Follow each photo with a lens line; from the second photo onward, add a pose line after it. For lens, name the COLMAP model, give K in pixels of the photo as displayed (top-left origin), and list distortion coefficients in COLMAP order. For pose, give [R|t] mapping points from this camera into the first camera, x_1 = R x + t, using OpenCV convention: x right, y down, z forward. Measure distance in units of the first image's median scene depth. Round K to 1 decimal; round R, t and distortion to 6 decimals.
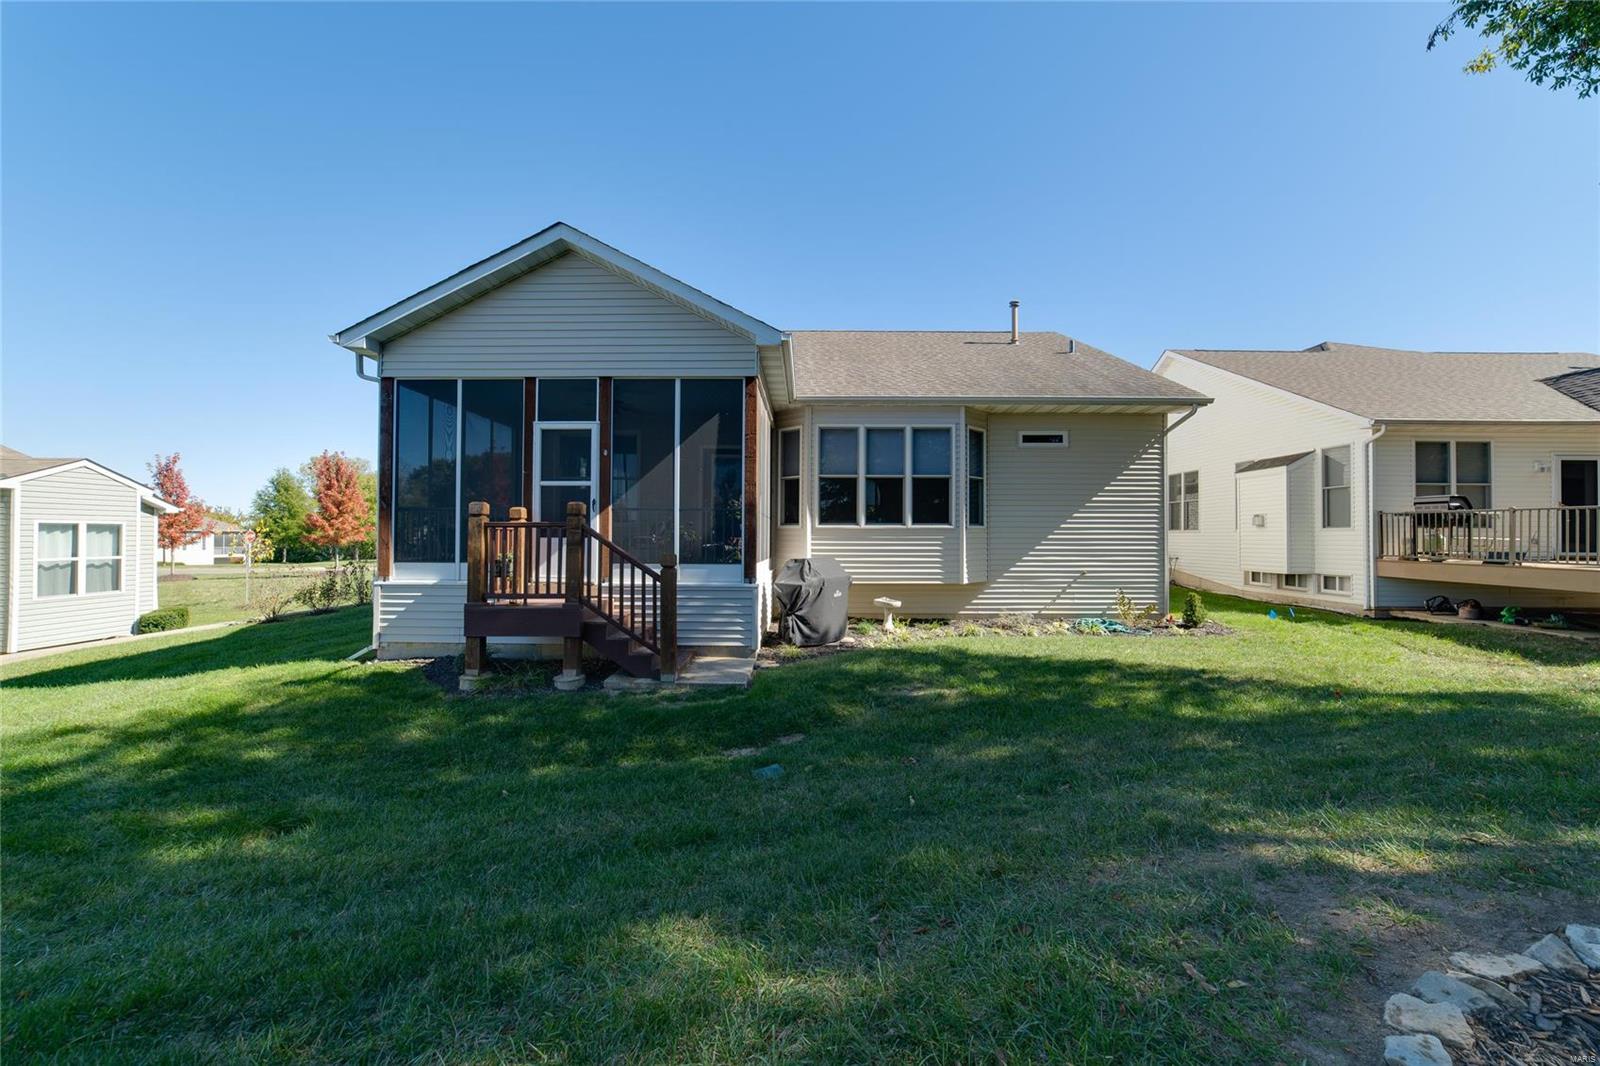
lens RADIAL K [[616.5, 0, 805.2], [0, 616.5, 529.9], [0, 0, 1]] dist [-0.025593, 0.007174]
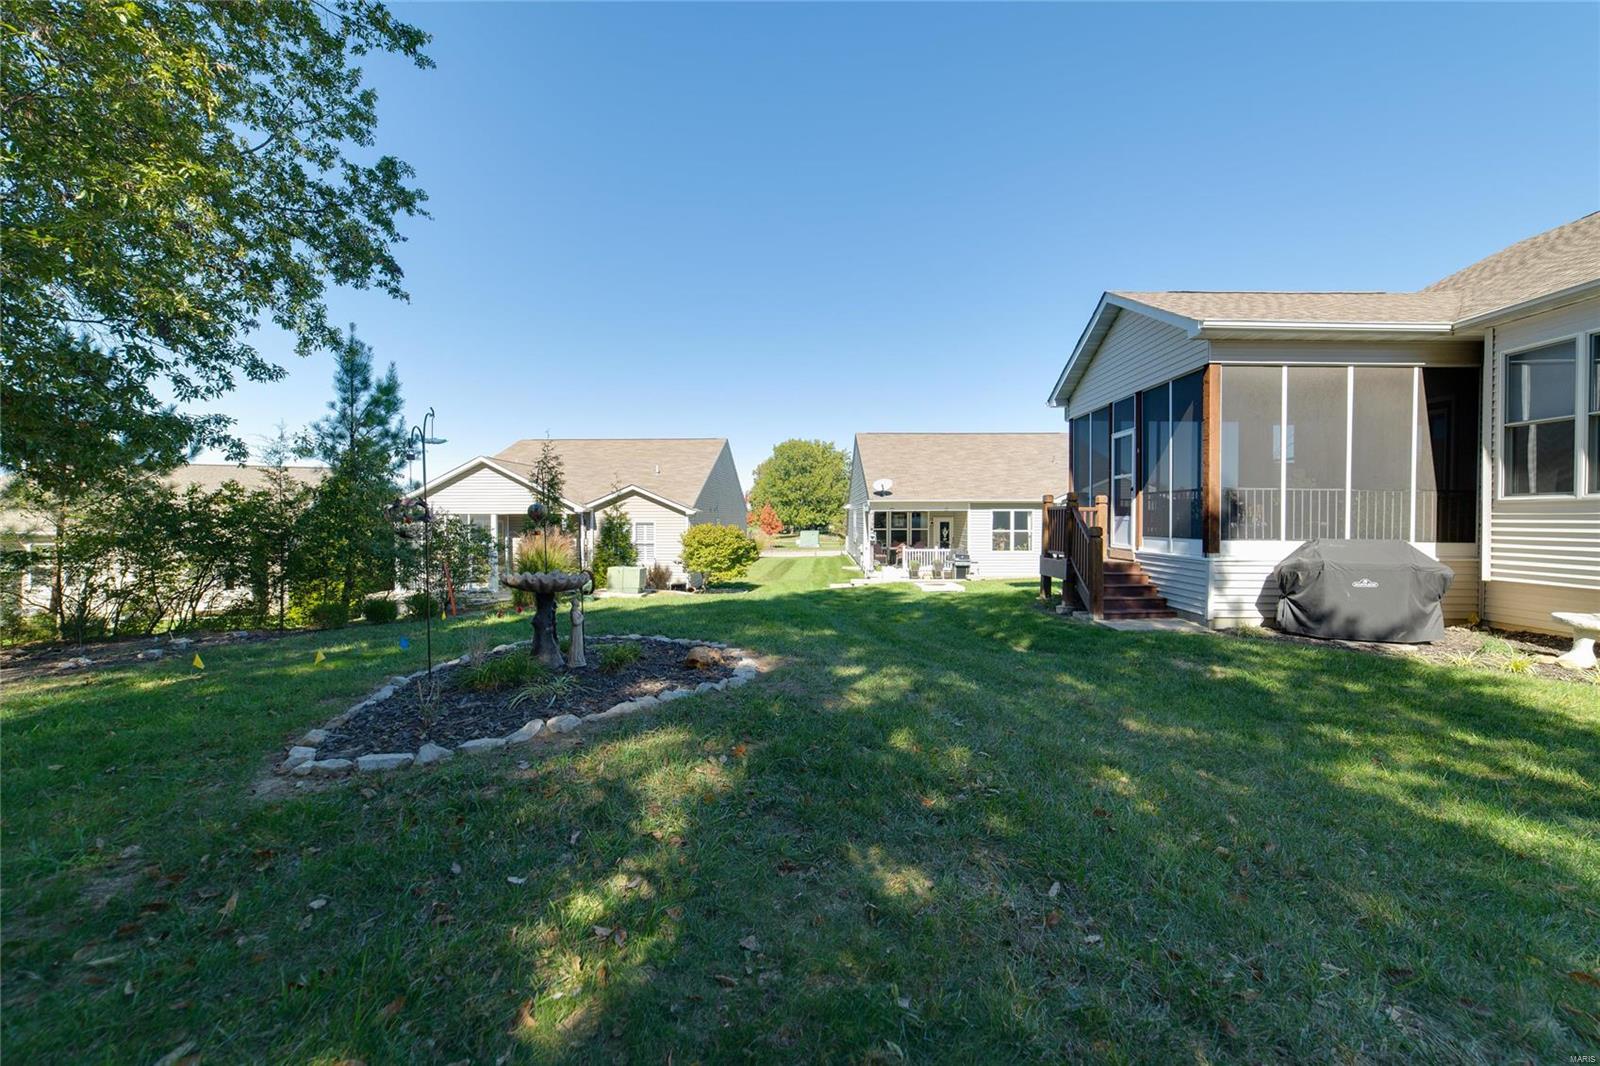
lens RADIAL K [[616.5, 0, 805.2], [0, 616.5, 529.9], [0, 0, 1]] dist [-0.025593, 0.007174]
pose [[-0.025206, 0.009744, -0.999635, 0.985851], [0.006814, 0.999931, 0.009575, 0.024084], [0.999659, -0.006570, -0.025271, 0.326858]]
